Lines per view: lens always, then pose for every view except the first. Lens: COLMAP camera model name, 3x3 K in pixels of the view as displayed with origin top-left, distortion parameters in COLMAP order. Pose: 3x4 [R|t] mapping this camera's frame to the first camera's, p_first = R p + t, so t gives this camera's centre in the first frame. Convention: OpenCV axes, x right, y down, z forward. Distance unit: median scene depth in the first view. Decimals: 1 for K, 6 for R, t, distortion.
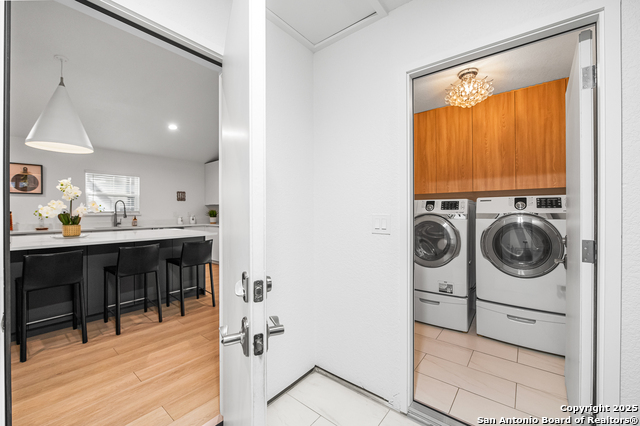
lens RADIAL K [[257.8, 0, 318.9], [0, 257.8, 210.1], [0, 0, 1]] dist [-0.007976, -0.000047]
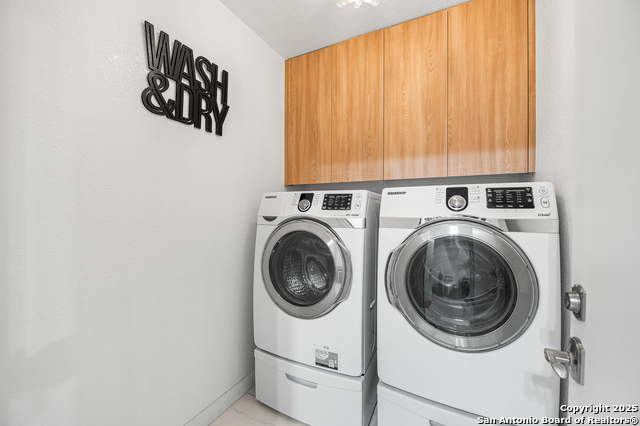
lens RADIAL K [[257.8, 0, 315.6], [0, 257.8, 210.7], [0, 0, 1]] dist [-0.007976, -0.000047]
pose [[0.981277, 0.011345, 0.192268, 0.362202], [-0.012078, 0.999924, 0.002643, -0.000885], [-0.192223, -0.004915, 0.981339, 0.484078]]
